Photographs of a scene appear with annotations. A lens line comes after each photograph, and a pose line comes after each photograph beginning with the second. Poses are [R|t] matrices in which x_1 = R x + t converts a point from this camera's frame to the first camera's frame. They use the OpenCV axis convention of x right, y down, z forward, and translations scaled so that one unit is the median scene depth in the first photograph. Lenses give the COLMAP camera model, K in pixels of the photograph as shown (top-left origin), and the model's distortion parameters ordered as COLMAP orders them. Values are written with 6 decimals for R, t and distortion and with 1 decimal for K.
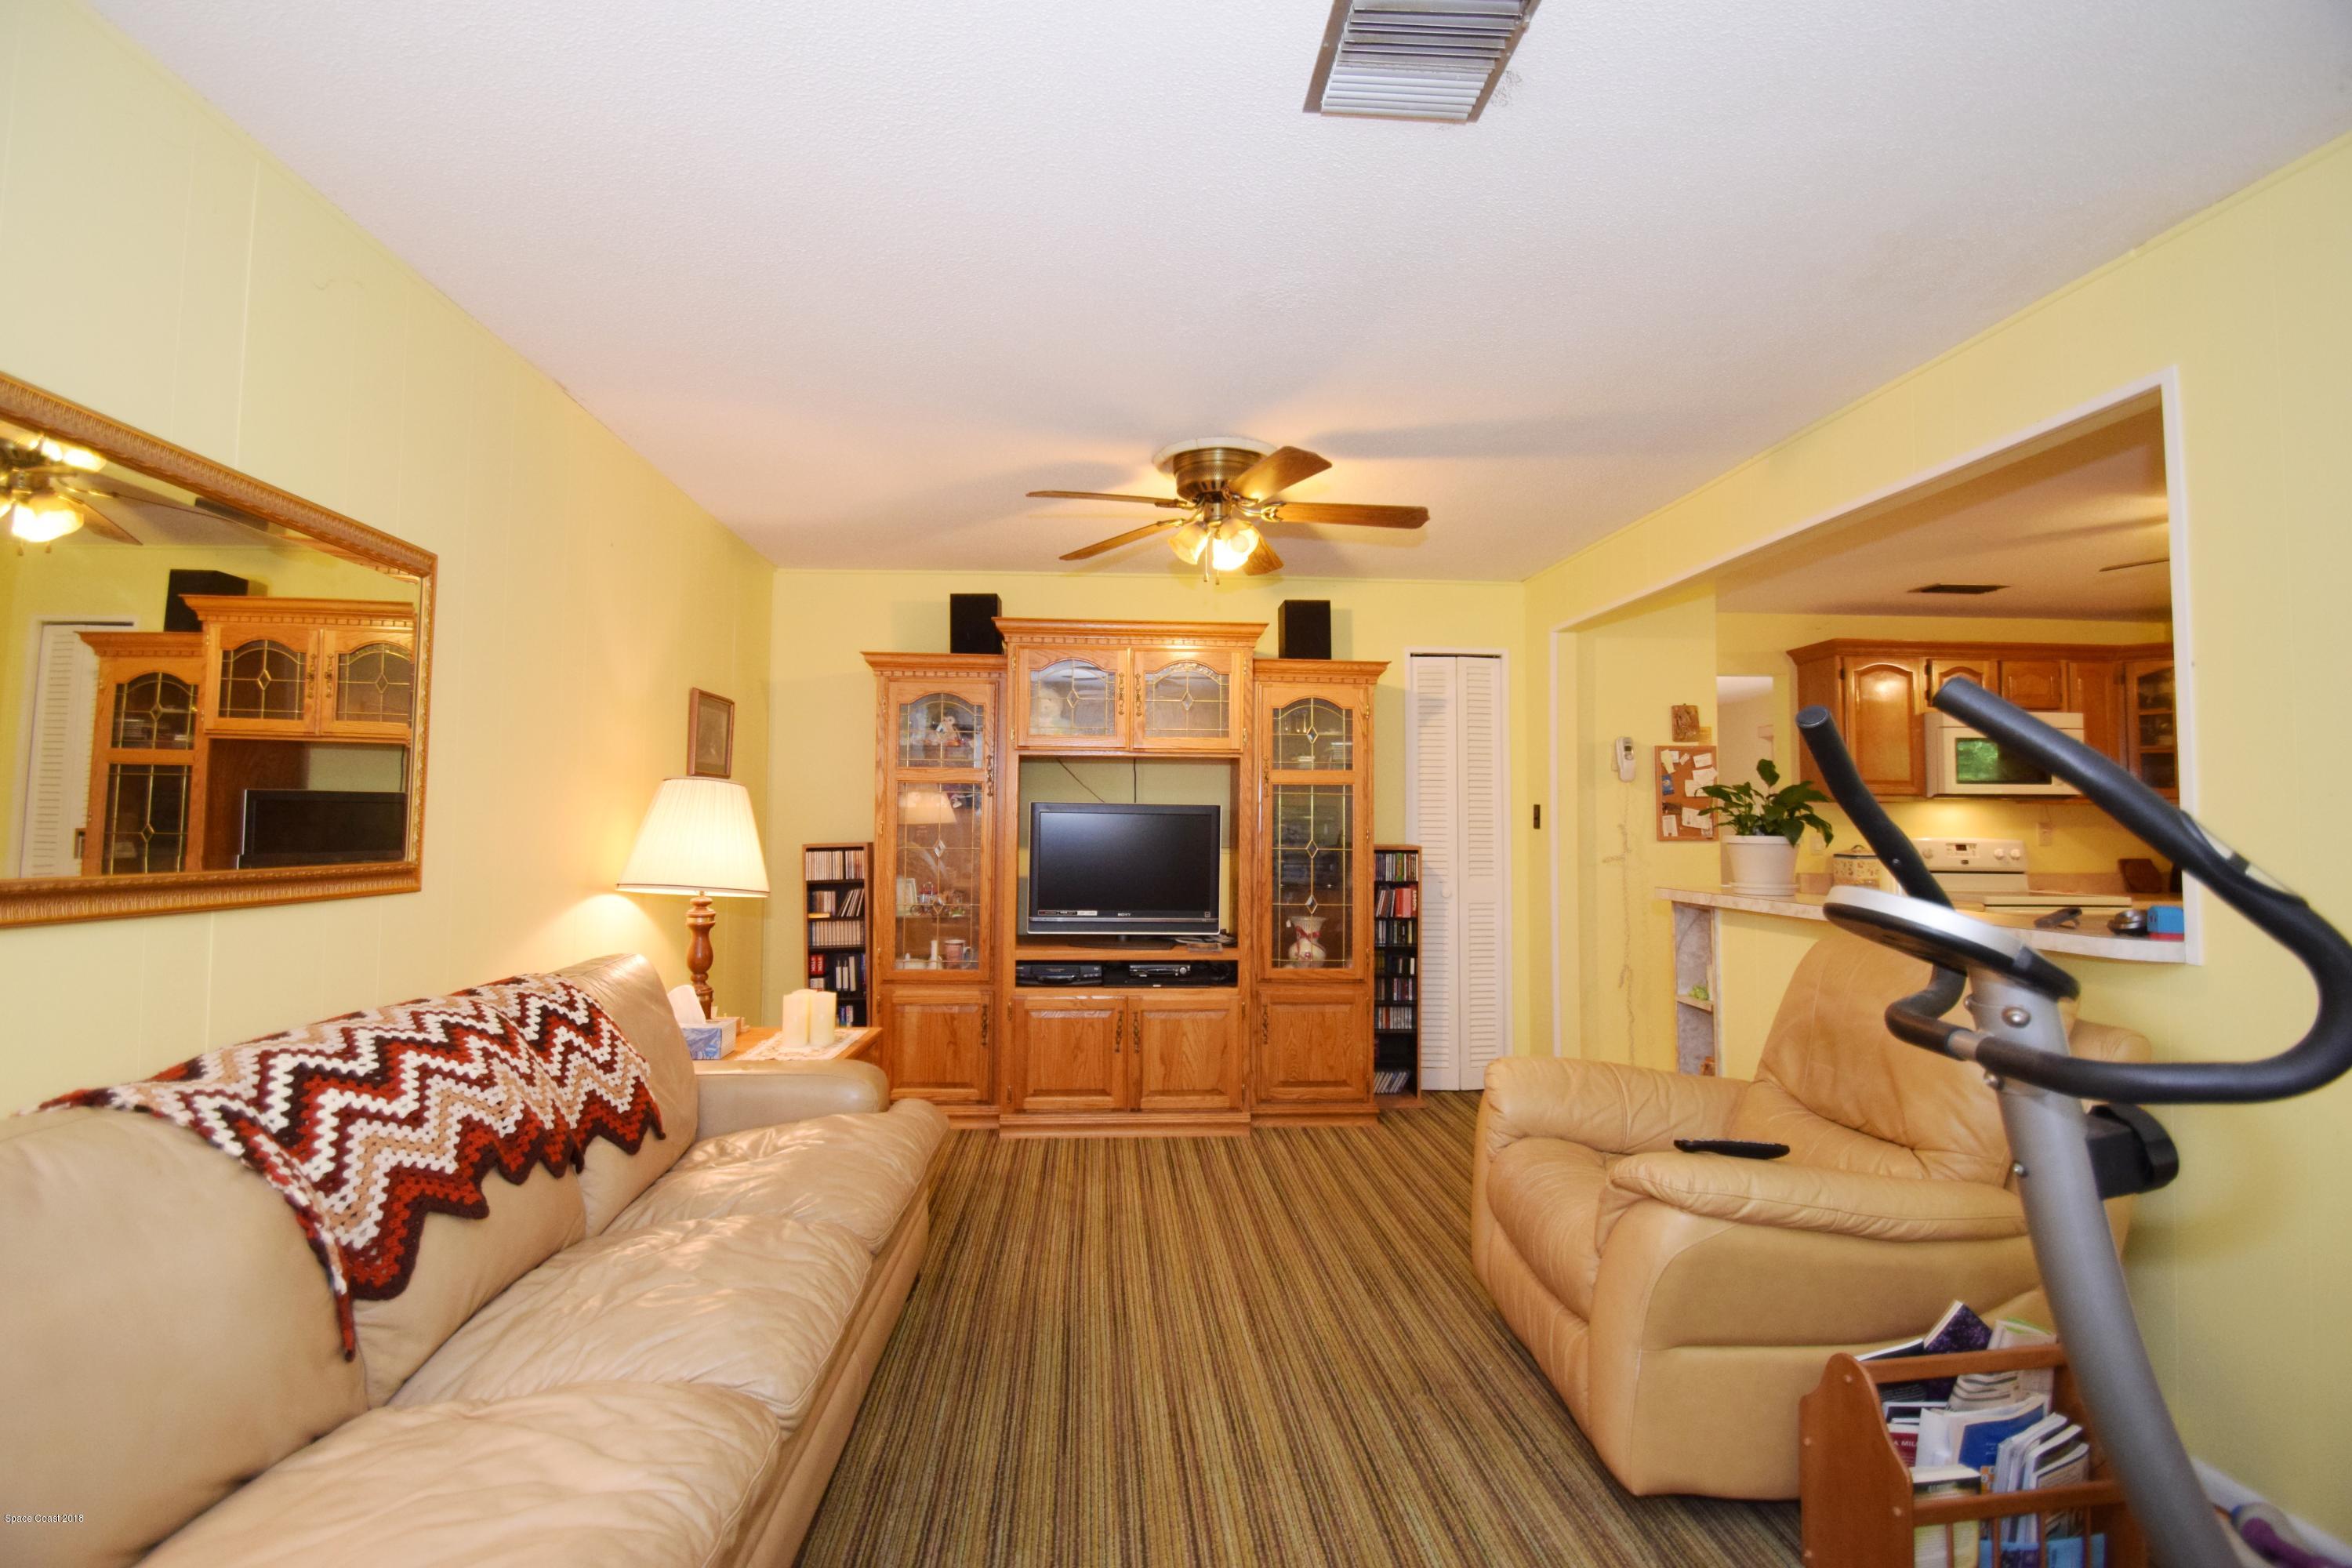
lens RADIAL K [[1037.5, 0, 1166.0], [0, 1037.5, 775.7], [0, 0, 1]] dist [-0.005678, -0.001046]
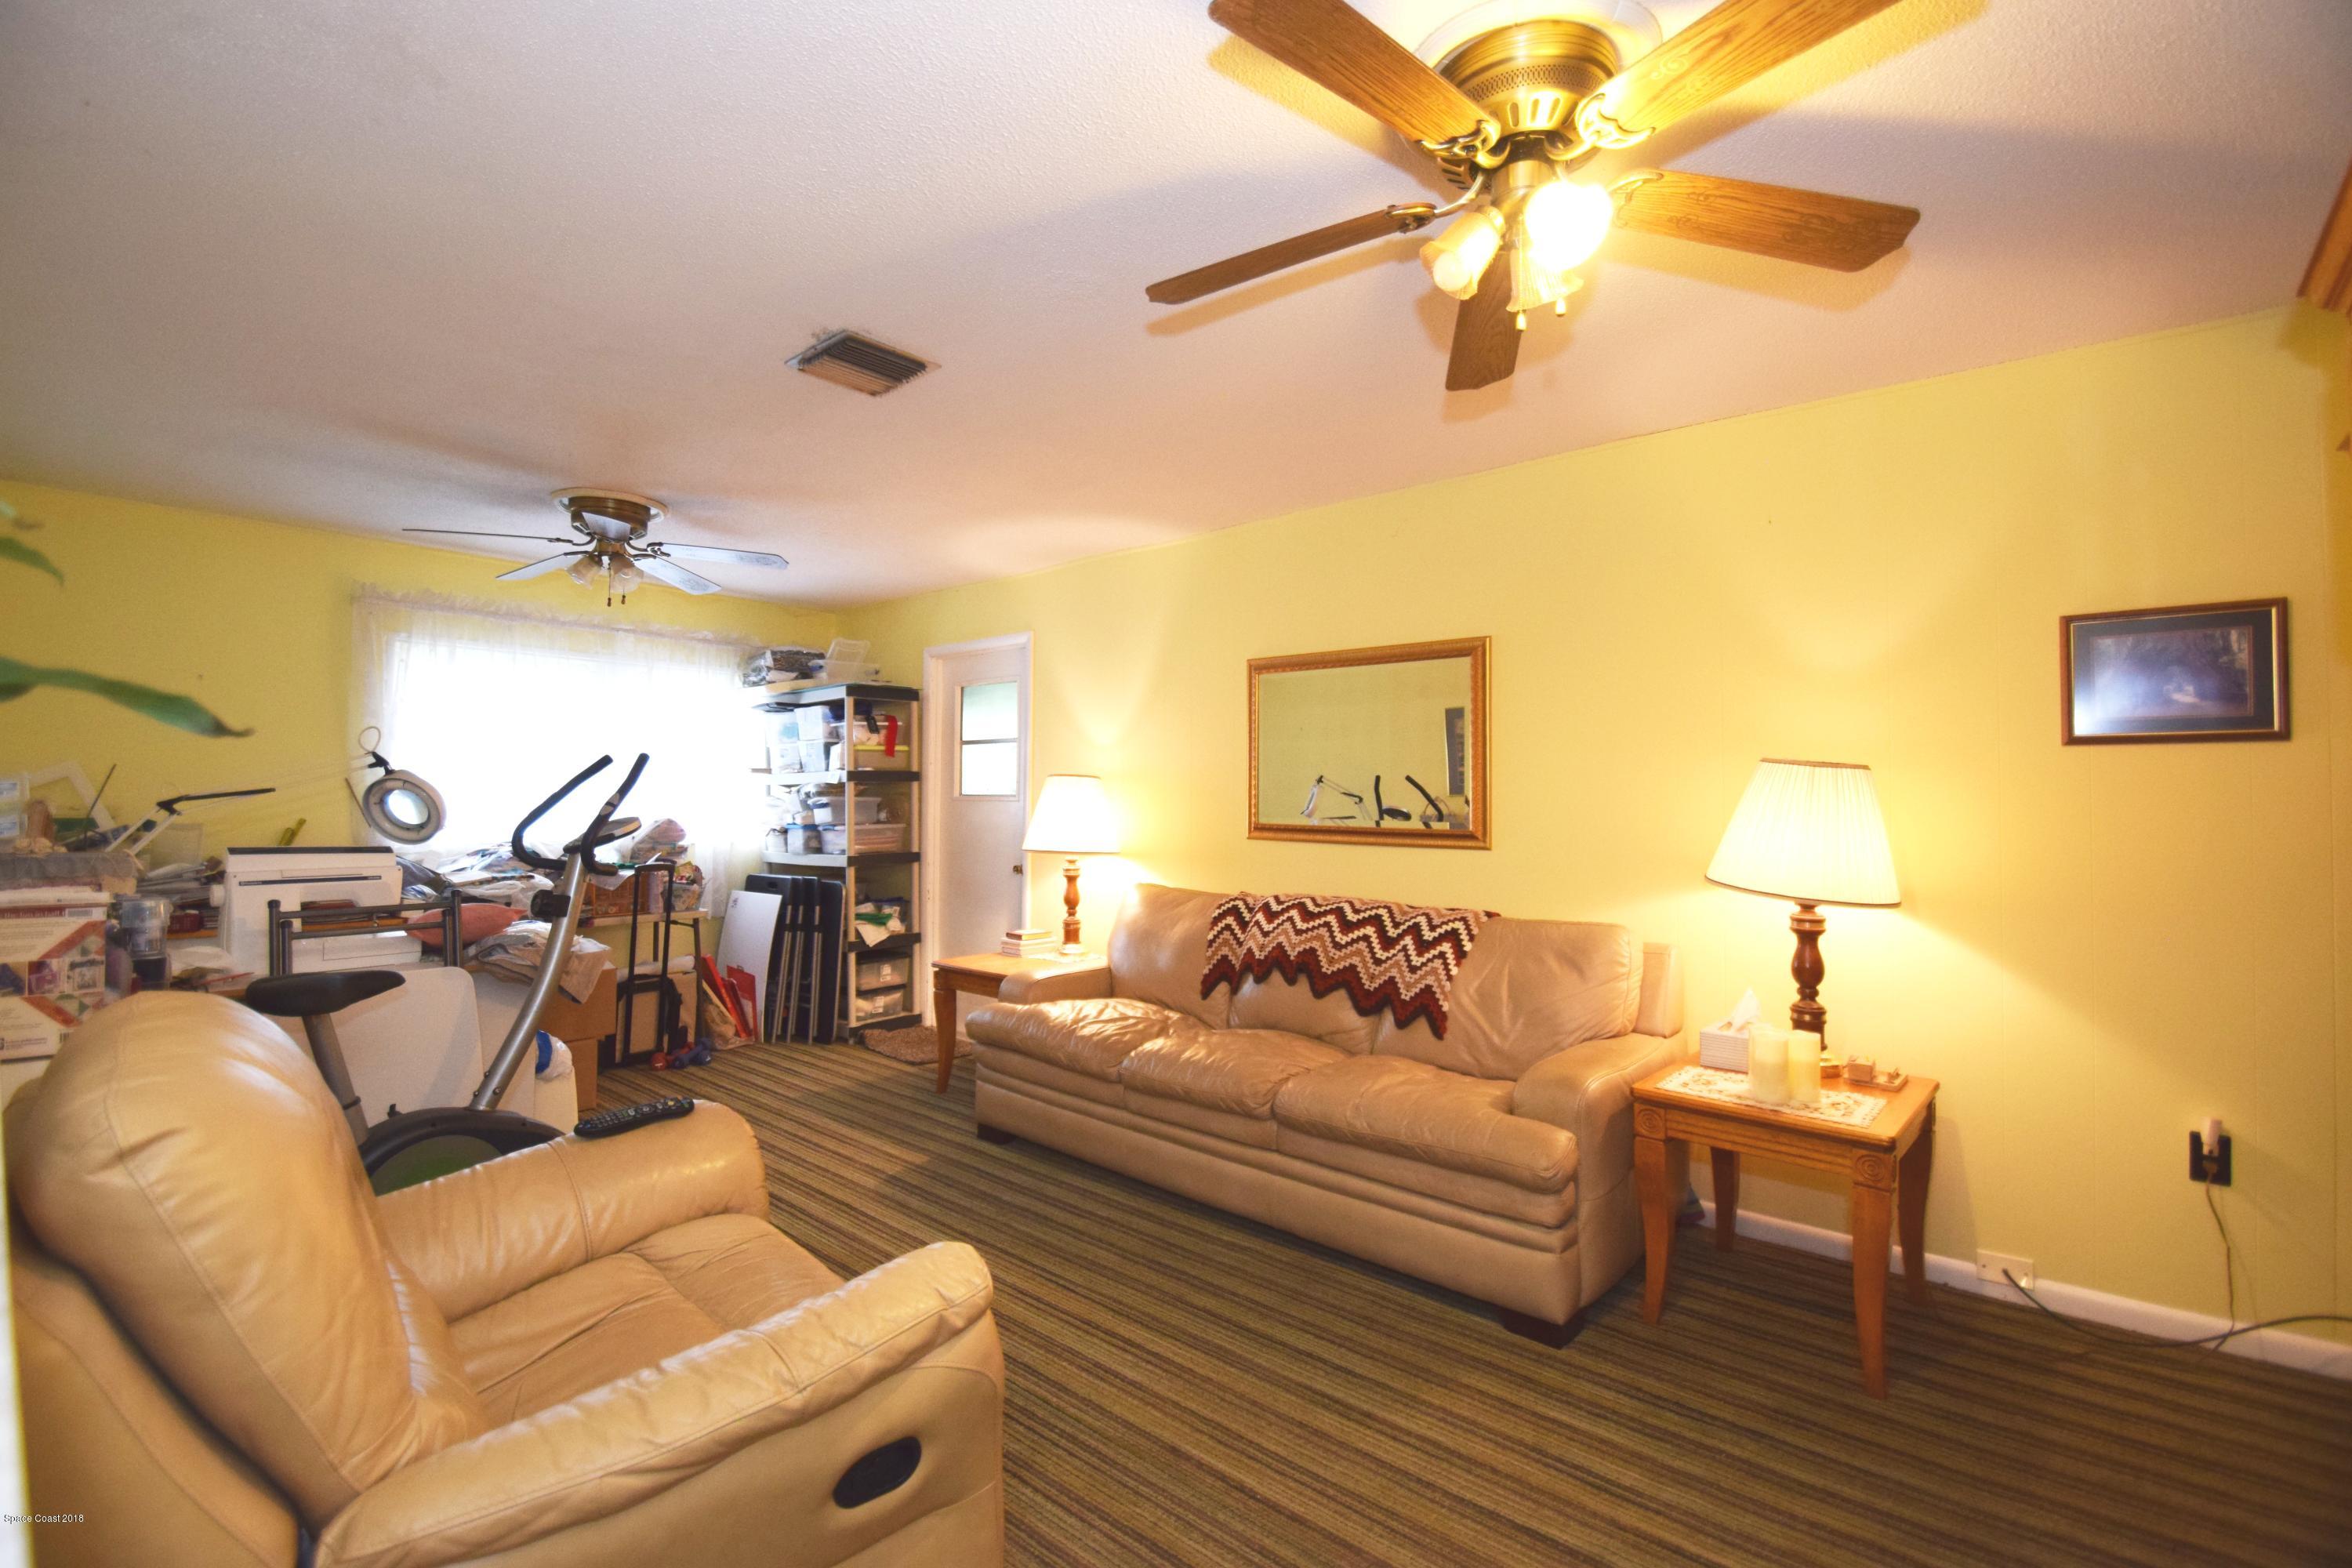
lens RADIAL K [[1037.5, 0, 1172.0], [0, 1037.5, 781.4], [0, 0, 1]] dist [-0.005678, -0.001046]
pose [[-0.703092, -0.019066, -0.710843, 0.658923], [0.025252, 0.998341, -0.051754, 0.066756], [0.710650, -0.054338, -0.701444, 1.544270]]
